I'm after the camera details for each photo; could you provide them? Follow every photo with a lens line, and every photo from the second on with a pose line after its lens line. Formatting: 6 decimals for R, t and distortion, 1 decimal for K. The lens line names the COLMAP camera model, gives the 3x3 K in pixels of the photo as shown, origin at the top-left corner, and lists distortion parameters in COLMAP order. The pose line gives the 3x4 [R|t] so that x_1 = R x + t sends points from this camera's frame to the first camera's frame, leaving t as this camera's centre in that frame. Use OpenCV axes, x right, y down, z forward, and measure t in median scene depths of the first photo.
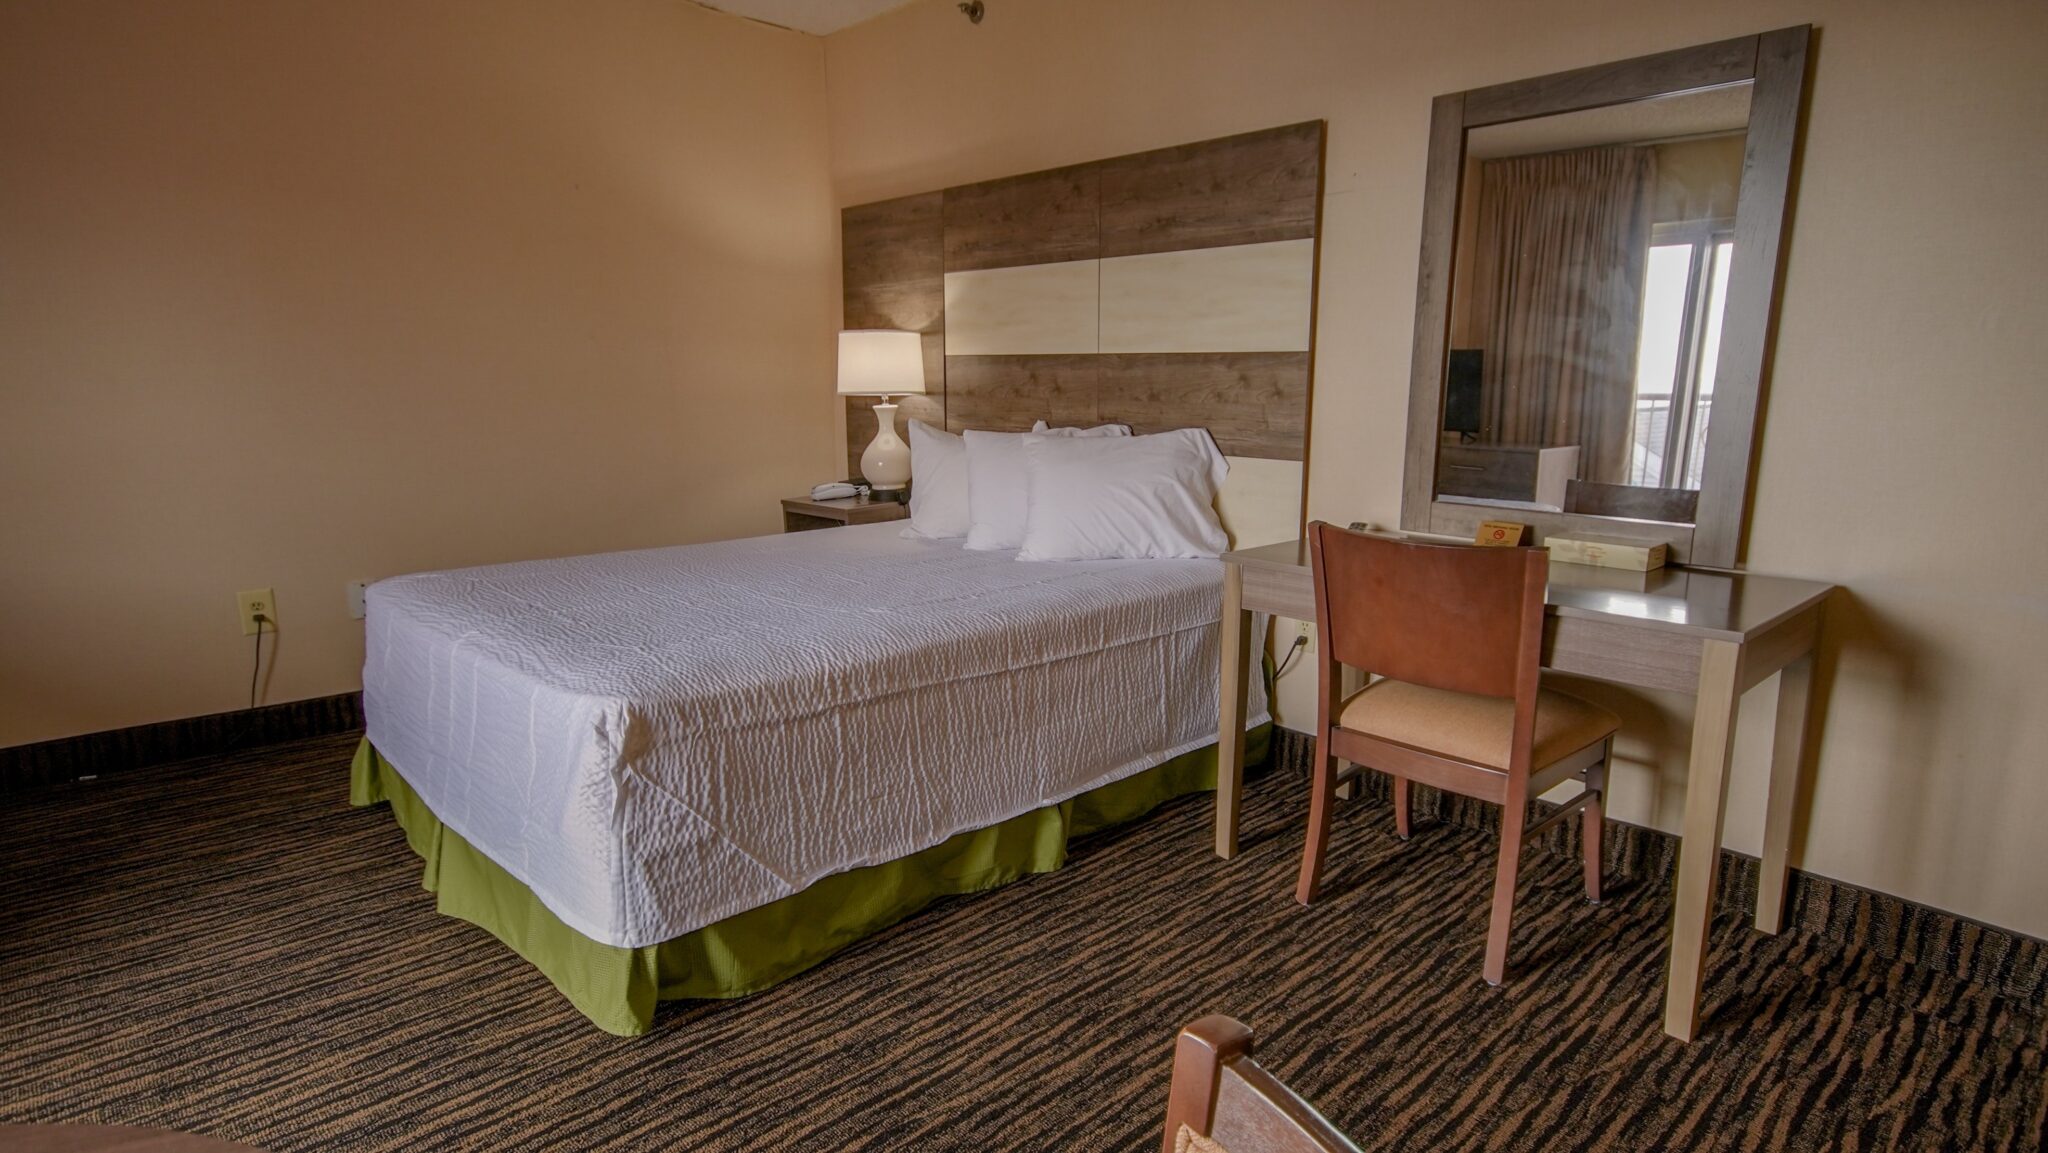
lens RADIAL K [[1074.9, 0, 1018.6], [0, 1074.9, 579.0], [0, 0, 1]] dist [0.015564, 0.002814]
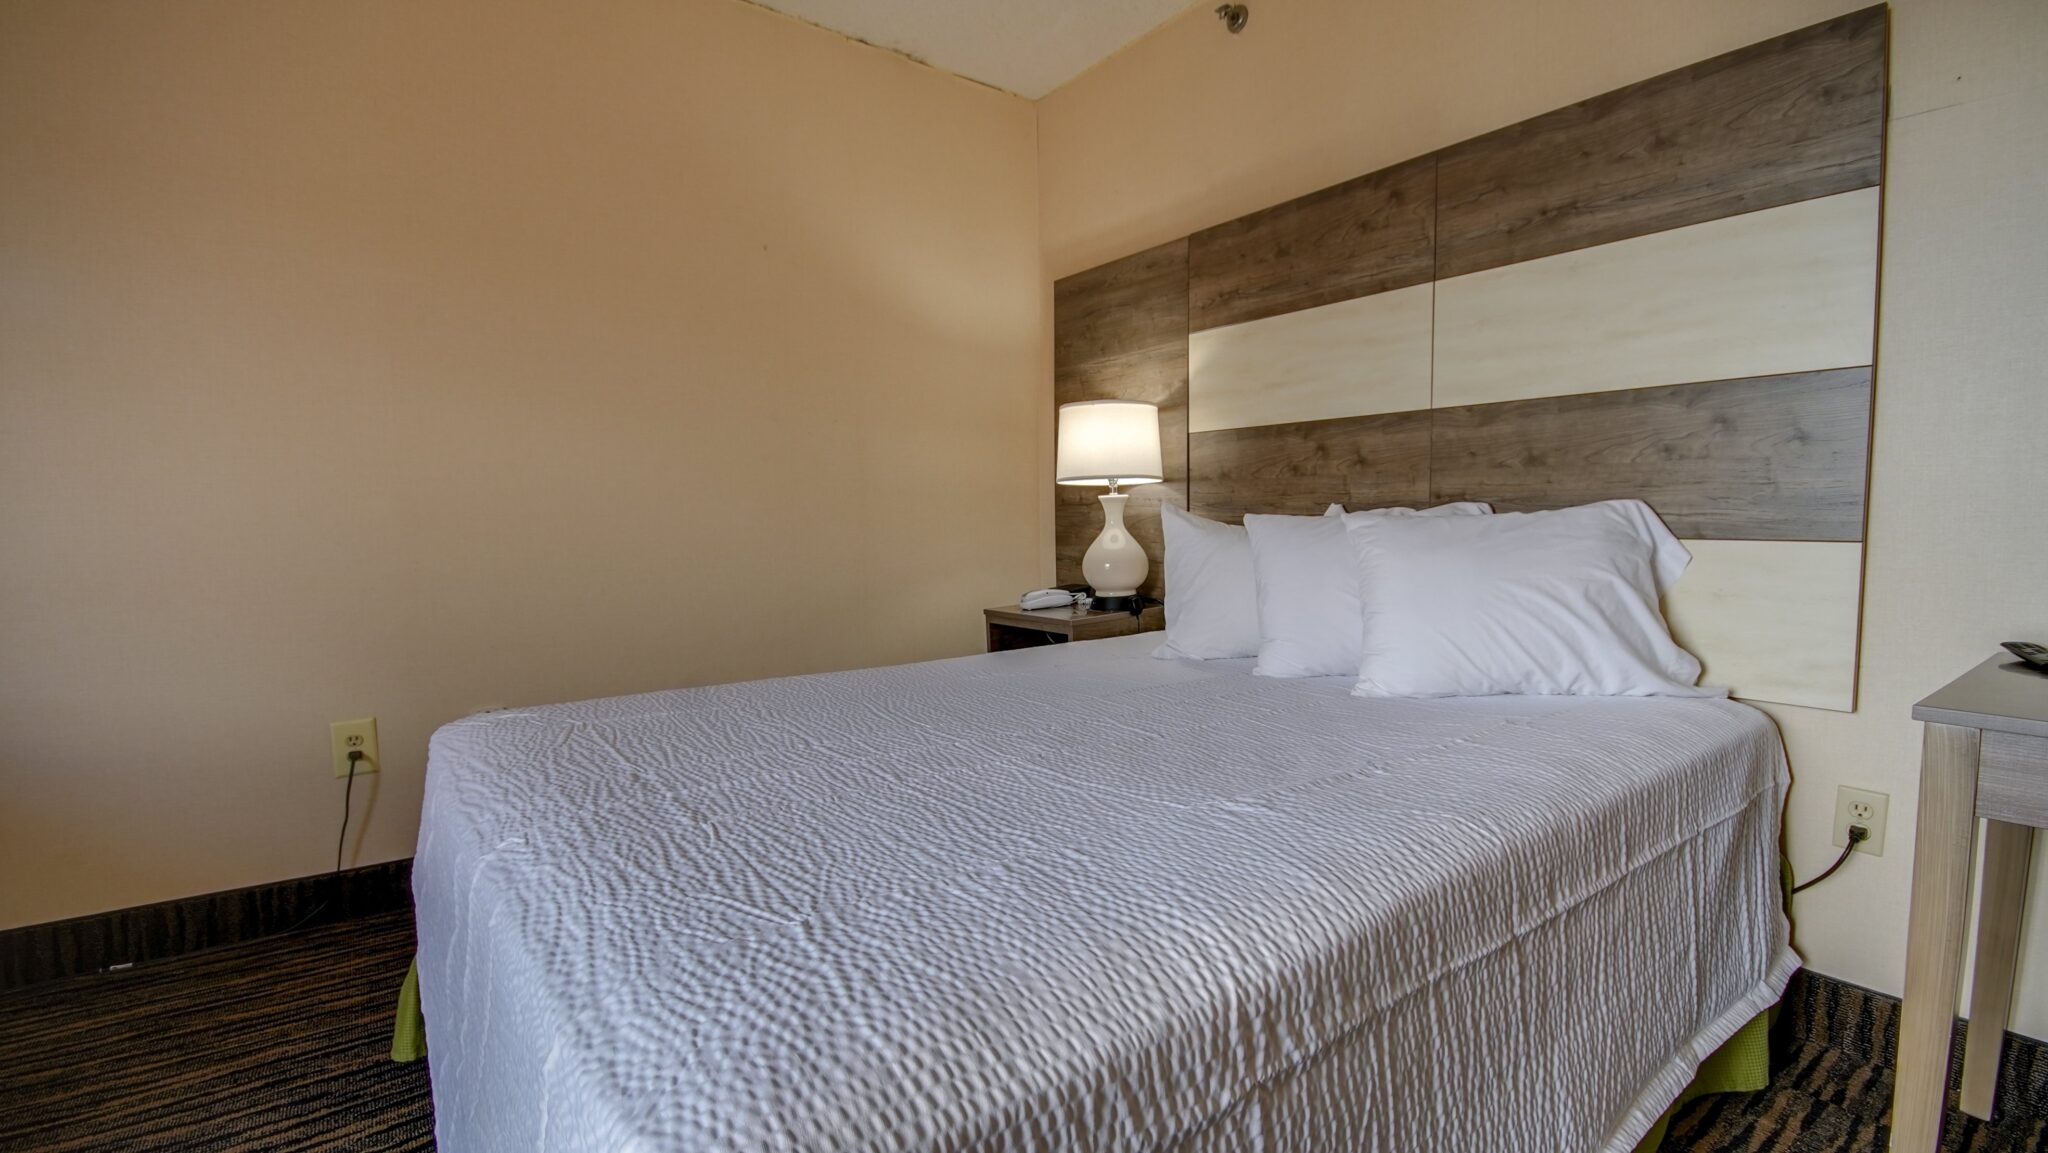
lens RADIAL K [[918.6, 0, 1028.2], [0, 918.6, 576.1], [0, 0, 1]] dist [-0.000655, -0.000681]
pose [[0.993002, -0.004362, -0.118021, -0.135714], [-0.009437, 0.993192, -0.116109, -0.022508], [0.117724, 0.116410, 0.986200, 0.392968]]
